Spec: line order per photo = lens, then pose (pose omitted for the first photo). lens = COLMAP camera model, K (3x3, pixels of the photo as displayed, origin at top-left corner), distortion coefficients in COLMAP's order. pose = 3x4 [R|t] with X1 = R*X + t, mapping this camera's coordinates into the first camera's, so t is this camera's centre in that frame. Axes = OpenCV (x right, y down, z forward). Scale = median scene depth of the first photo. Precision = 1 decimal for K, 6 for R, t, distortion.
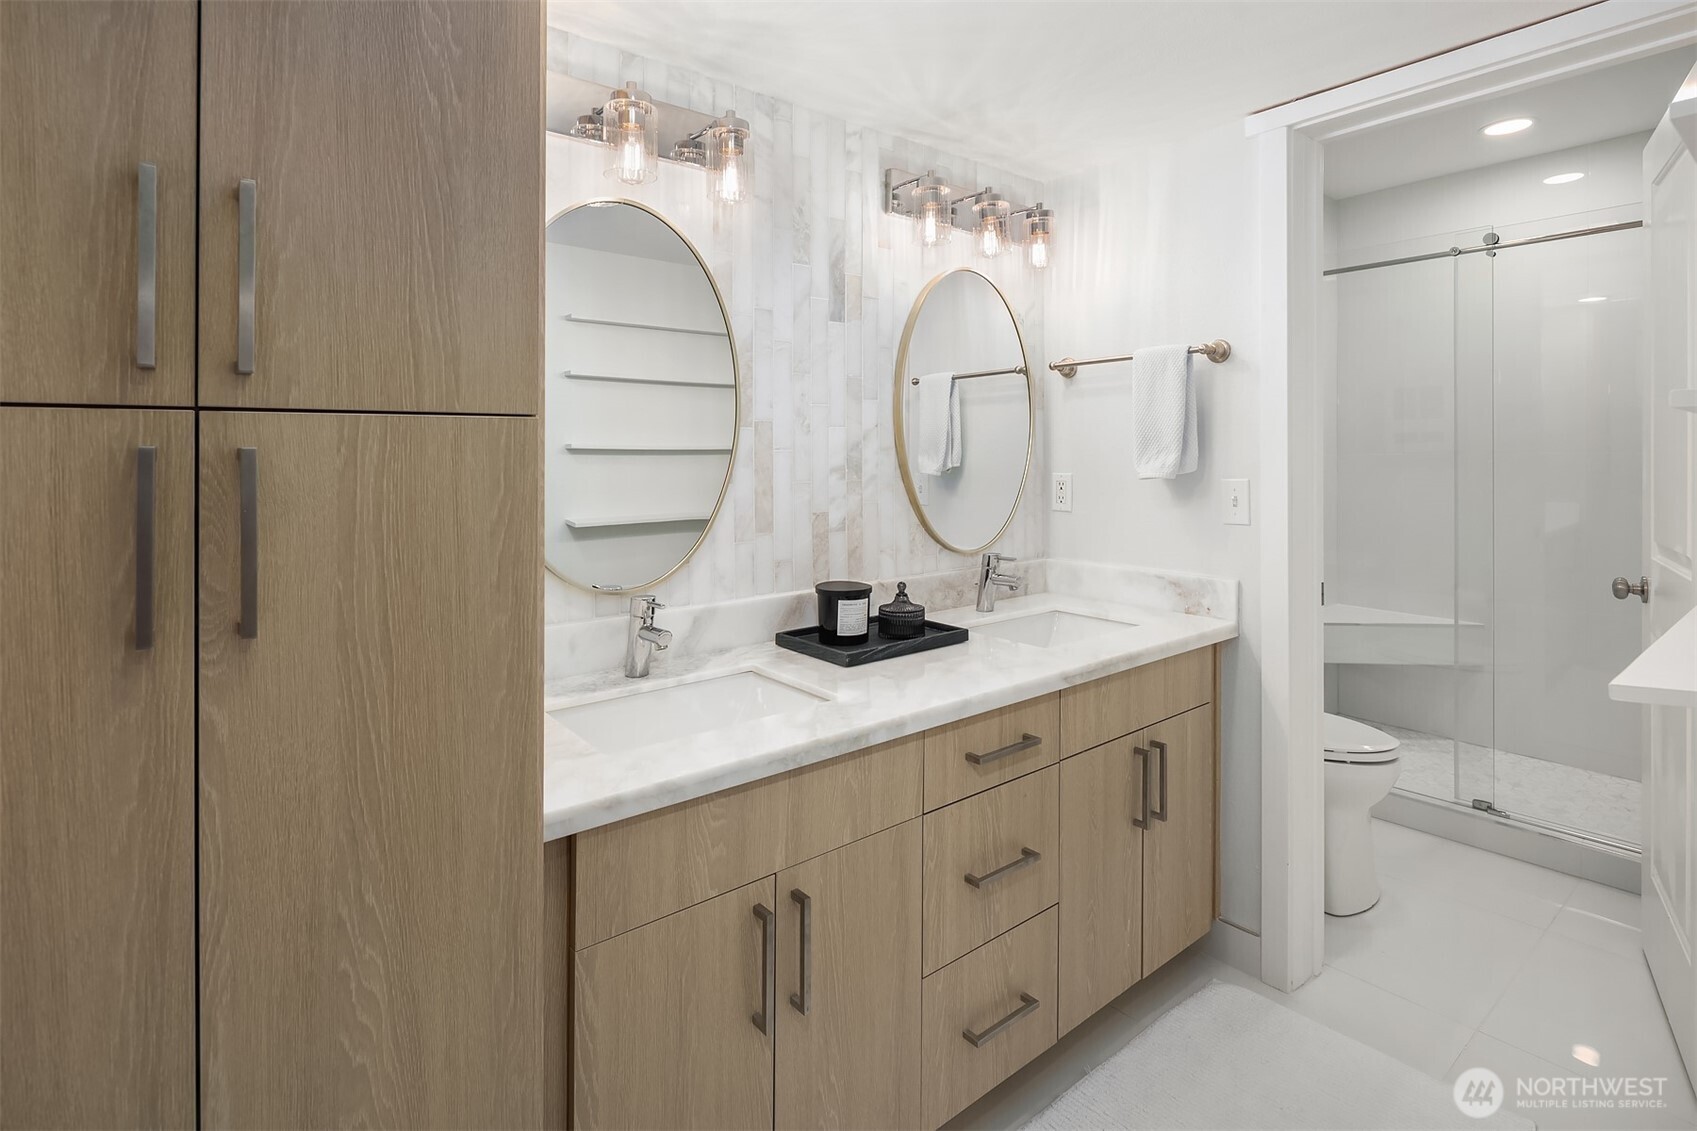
lens RADIAL K [[840.5, 0, 849.5], [0, 840.5, 470.1], [0, 0, 1]] dist [-0.002997, -0.000872]
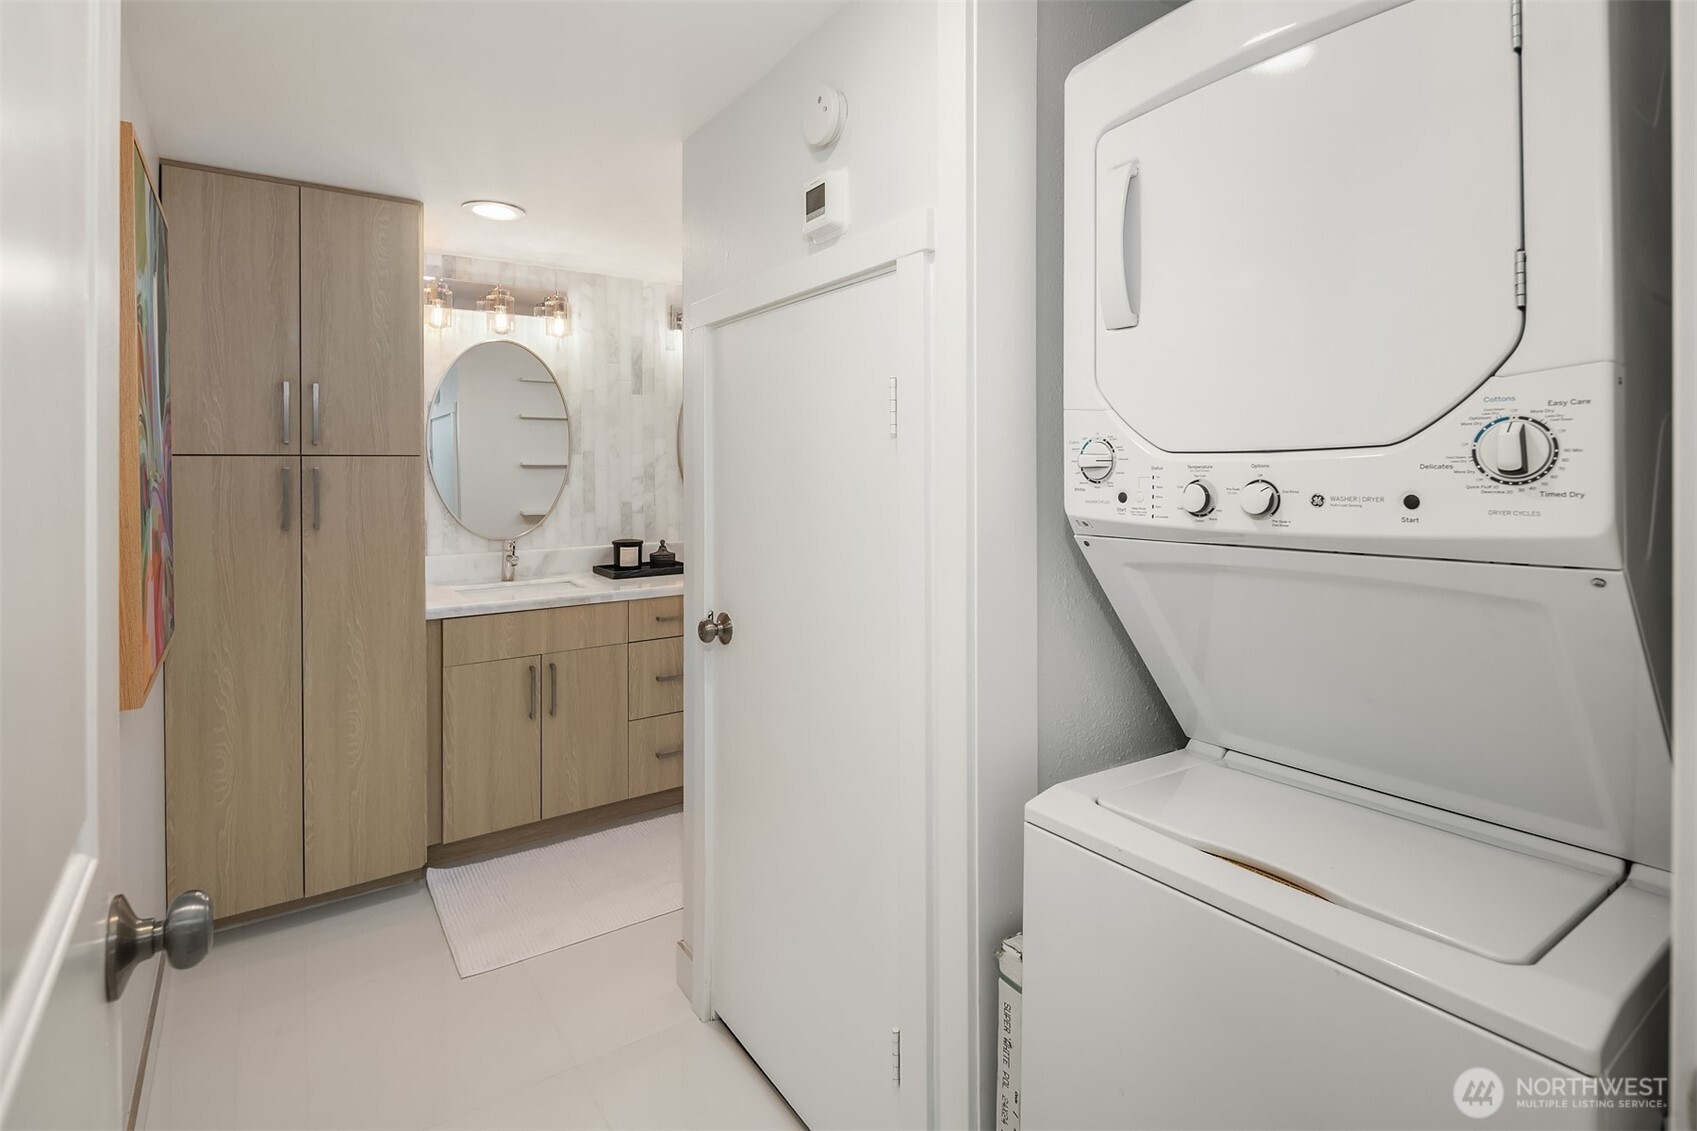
lens RADIAL K [[841.9, 0, 838.6], [0, 841.9, 498.3], [0, 0, 1]] dist [0.001138, 0.000051]
pose [[0.996564, 0.004115, -0.082725, 0.625307], [-0.002656, 0.999839, 0.017742, 0.010637], [0.082785, -0.017461, 0.996414, -0.830422]]
